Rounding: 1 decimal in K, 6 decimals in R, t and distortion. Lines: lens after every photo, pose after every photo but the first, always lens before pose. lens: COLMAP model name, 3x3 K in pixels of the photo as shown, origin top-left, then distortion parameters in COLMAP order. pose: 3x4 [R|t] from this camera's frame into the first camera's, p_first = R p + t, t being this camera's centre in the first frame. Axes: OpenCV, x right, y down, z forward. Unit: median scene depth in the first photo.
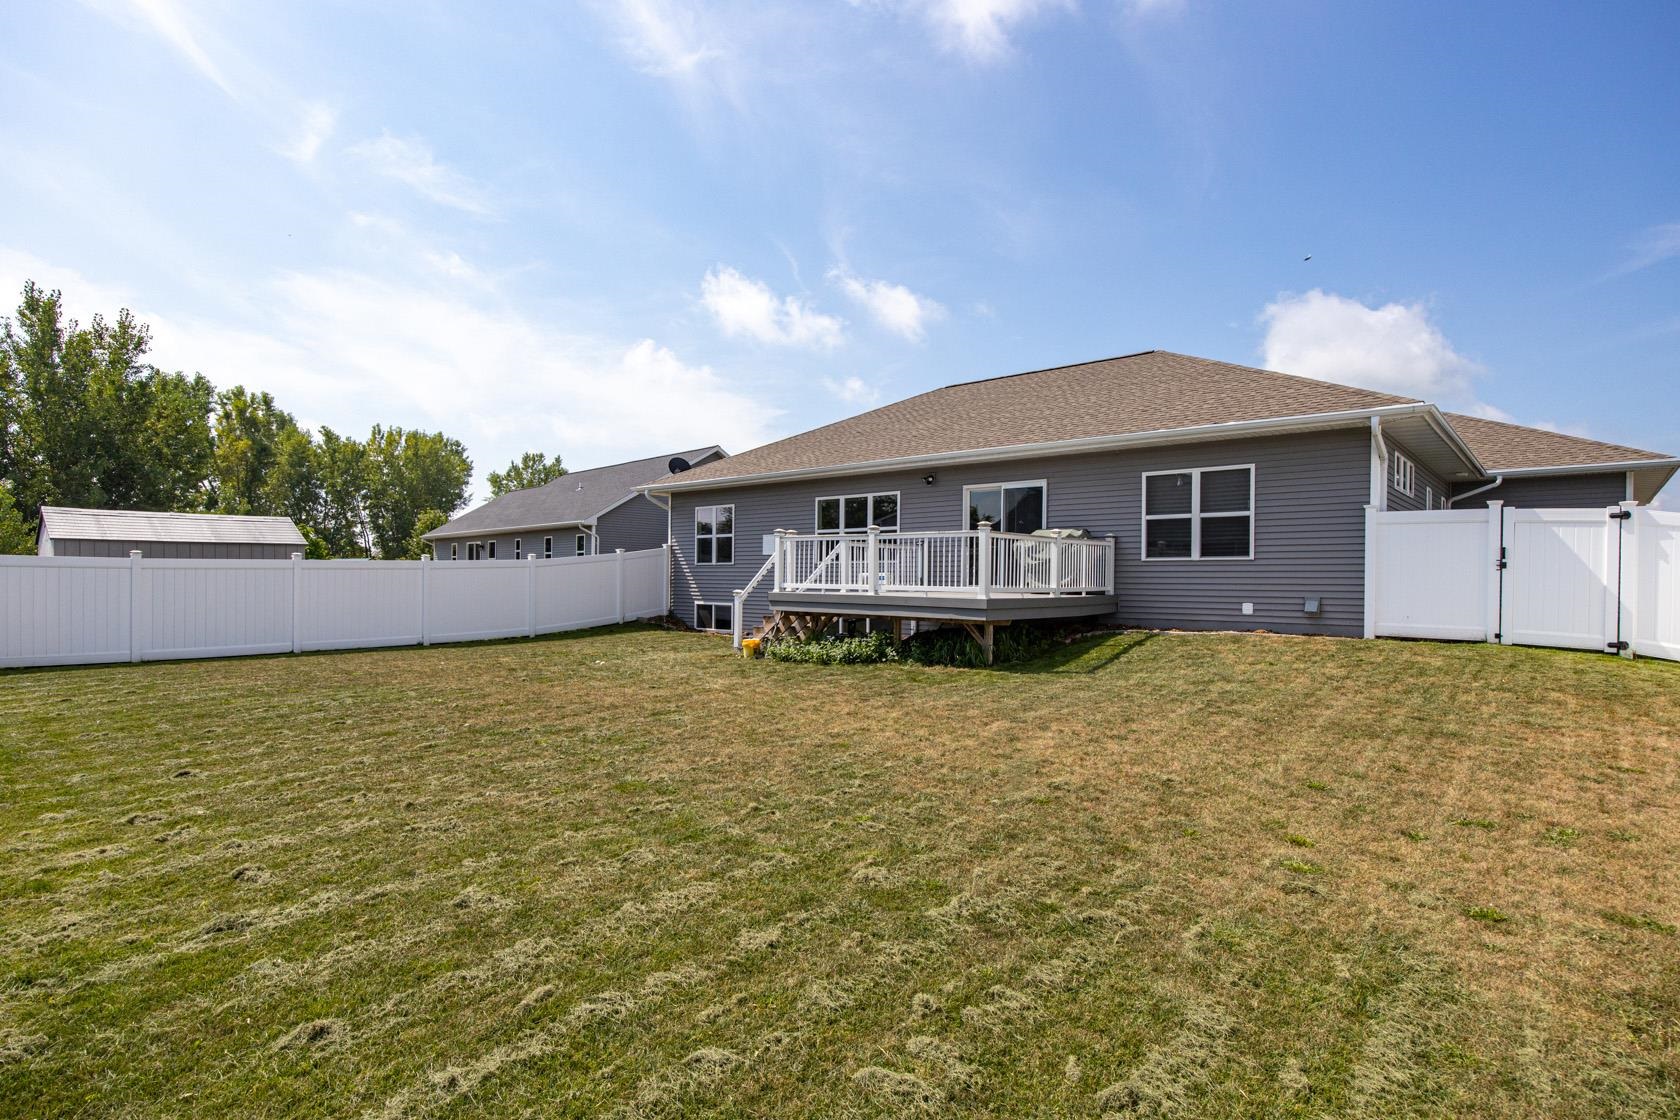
lens RADIAL K [[892.8, 0, 840.0], [0, 892.8, 560.0], [0, 0, 1]] dist [-0.000455, -0.000053]
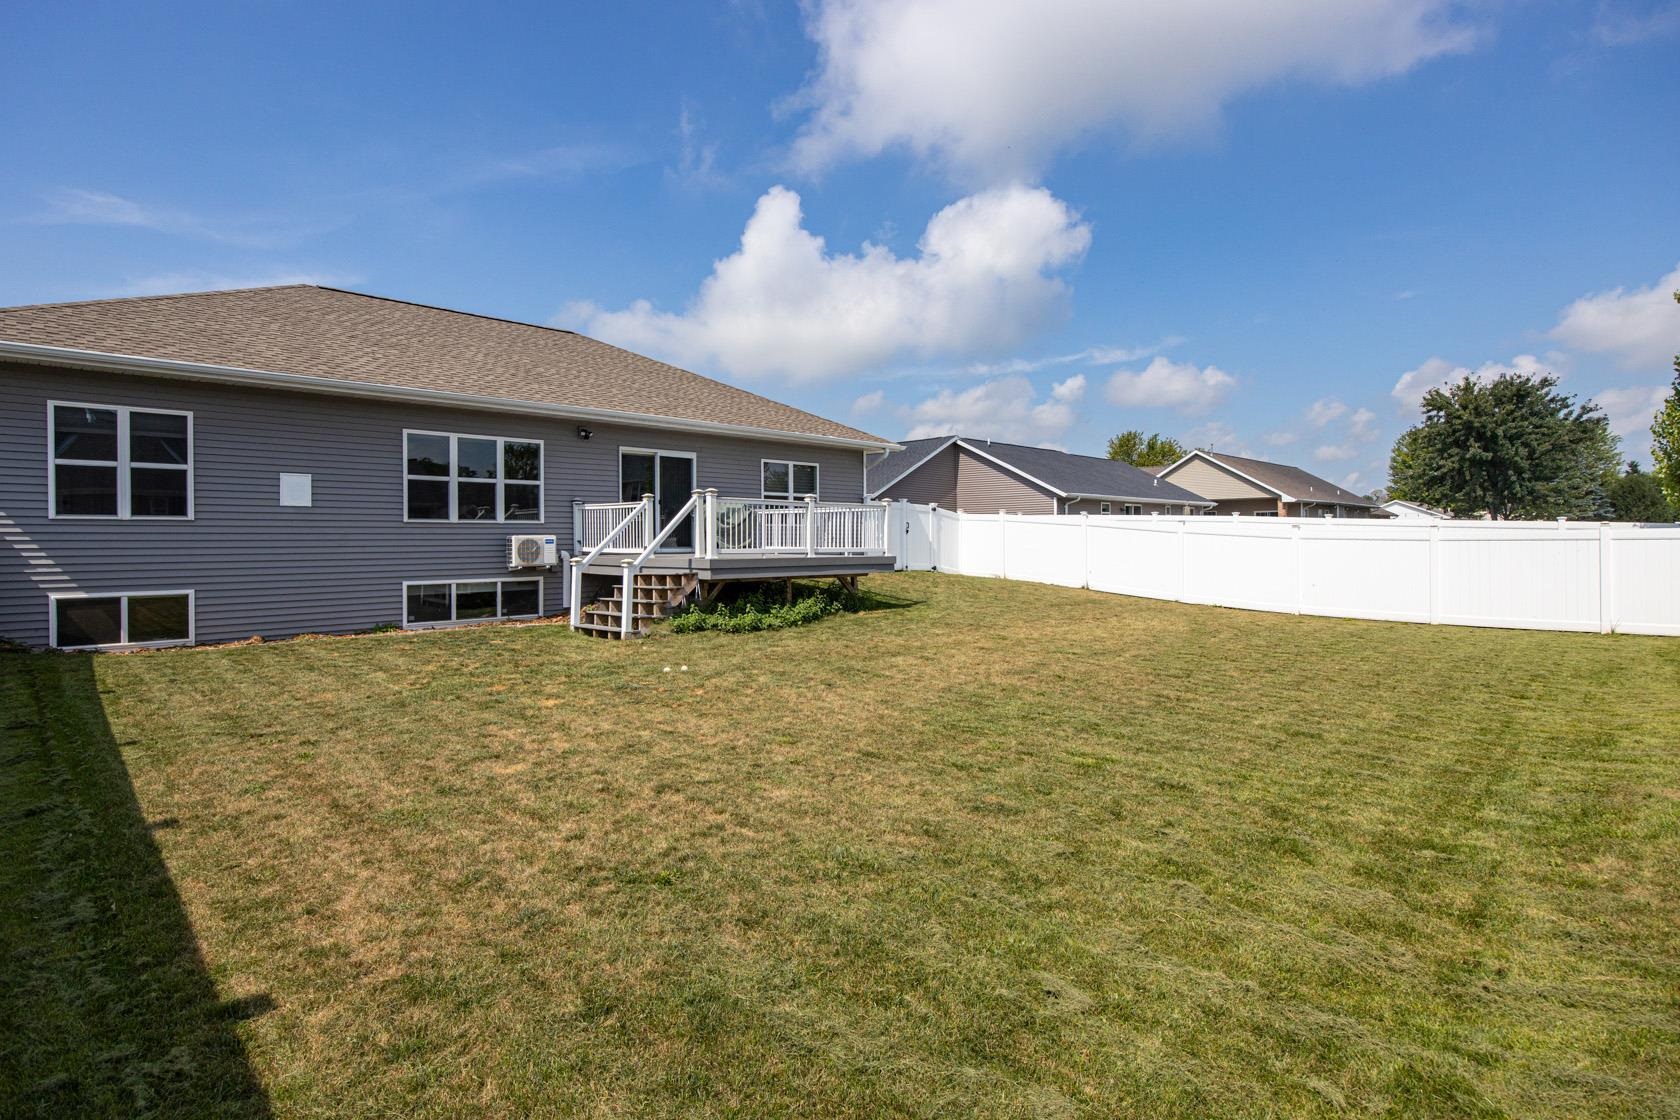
lens RADIAL K [[845.6, 0, 837.8], [0, 845.6, 534.8], [0, 0, 1]] dist [-0.000794, -0.000202]
pose [[0.037679, -0.000018, 0.999290, -0.791699], [-0.014468, 0.999895, 0.000564, 0.010129], [-0.999185, -0.014479, 0.037675, 0.732041]]
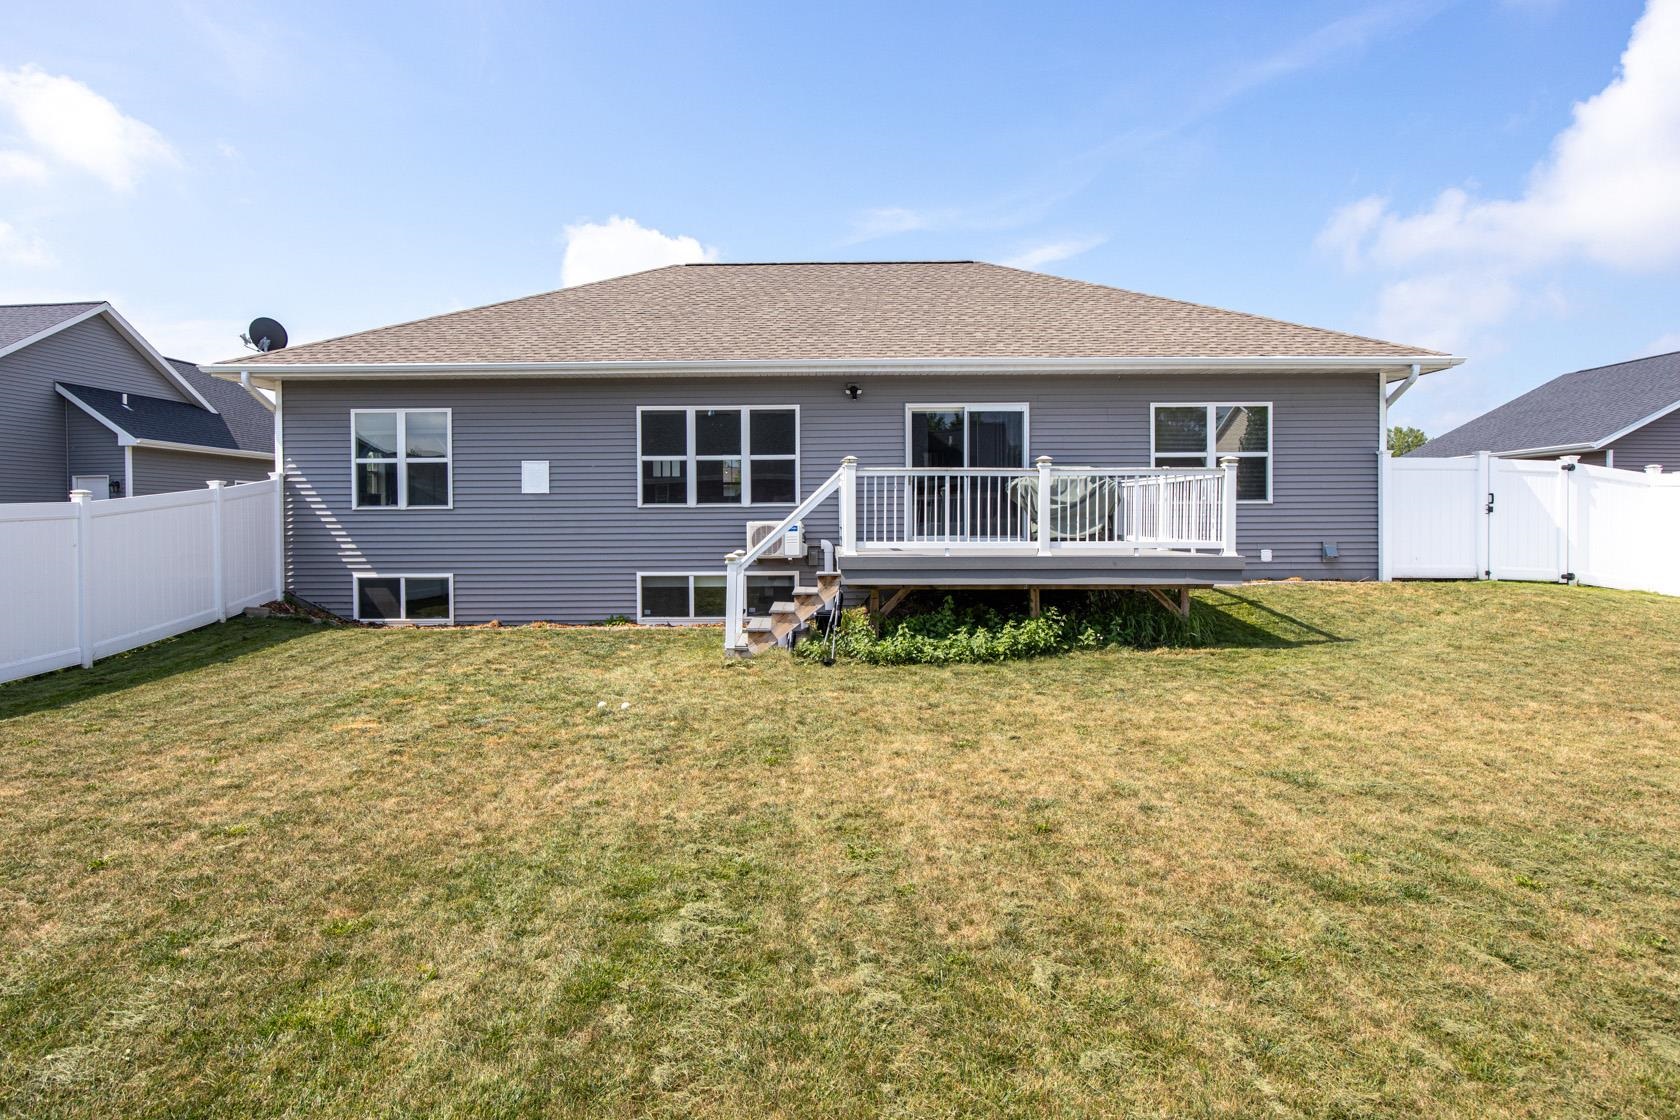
lens RADIAL K [[1005.8, 0, 839.3], [0, 1005.8, 539.0], [0, 0, 1]] dist [0.004548, 0.002608]
pose [[0.744040, -0.016923, 0.667921, -0.474268], [-0.003076, 0.999582, 0.028752, 0.006235], [-0.668128, -0.023447, 0.743677, 0.411883]]
